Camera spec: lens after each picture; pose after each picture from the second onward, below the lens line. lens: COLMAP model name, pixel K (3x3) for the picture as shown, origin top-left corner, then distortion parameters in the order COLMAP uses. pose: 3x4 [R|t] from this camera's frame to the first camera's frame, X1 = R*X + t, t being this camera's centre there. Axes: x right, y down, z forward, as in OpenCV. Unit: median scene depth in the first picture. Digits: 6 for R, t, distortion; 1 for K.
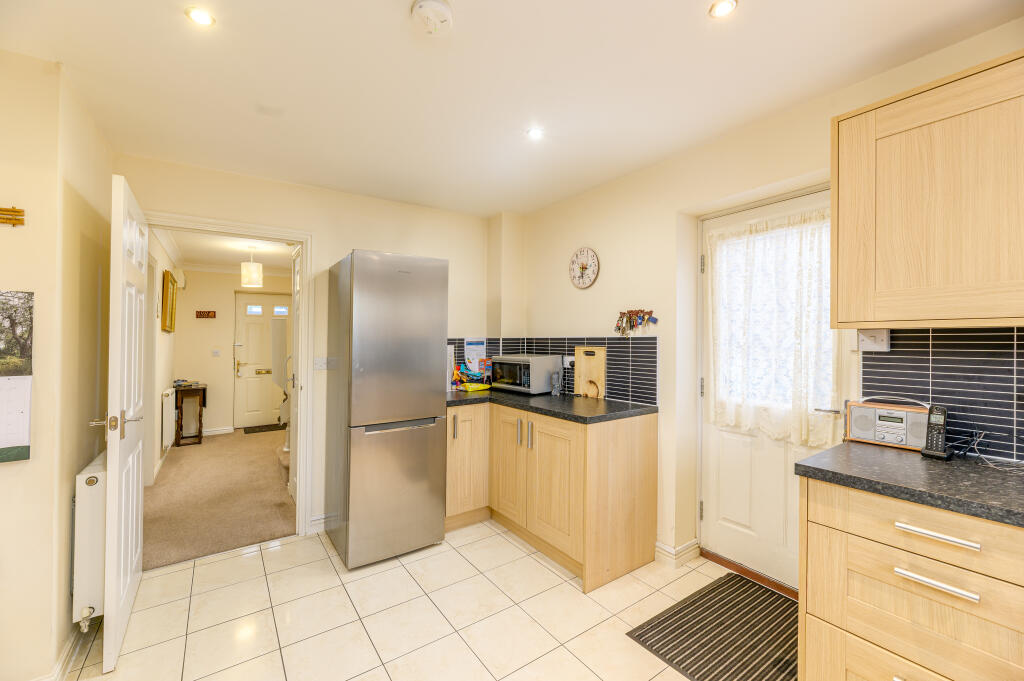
lens RADIAL K [[413.0, 0, 512.0], [0, 413.0, 340.5], [0, 0, 1]] dist [0.000229, 0.000025]
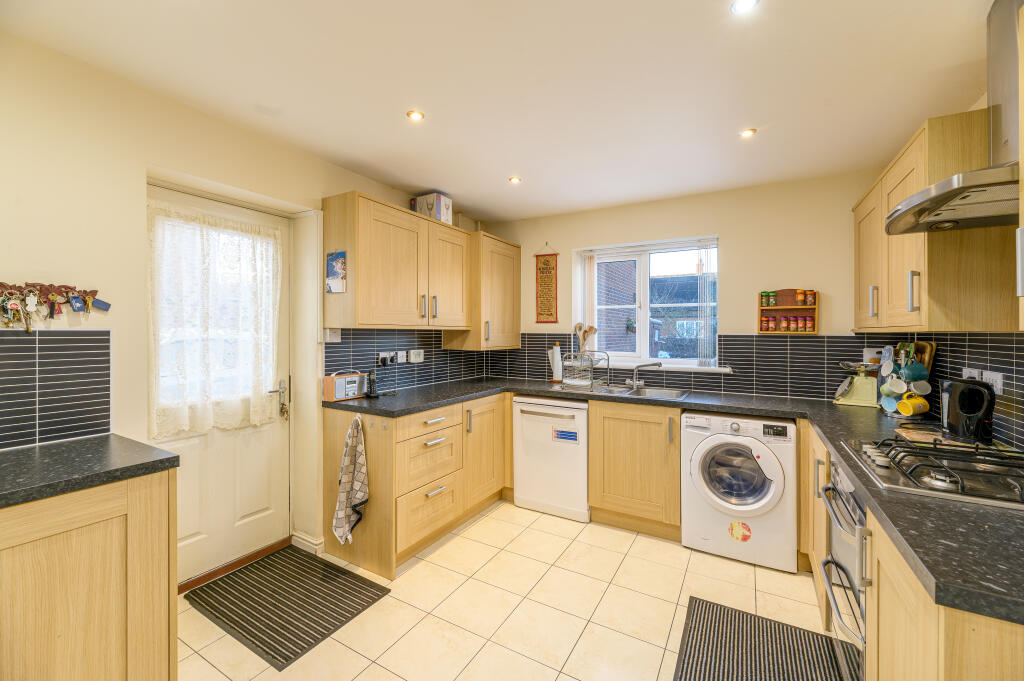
lens RADIAL K [[410.6, 0, 513.1], [0, 410.6, 331.7], [0, 0, 1]] dist [0.000158, 0.000019]
pose [[-0.421349, -0.001691, 0.906897, -0.586387], [-0.008124, 0.999965, -0.001910, -0.012208], [-0.906862, -0.008173, -0.421348, 0.748535]]
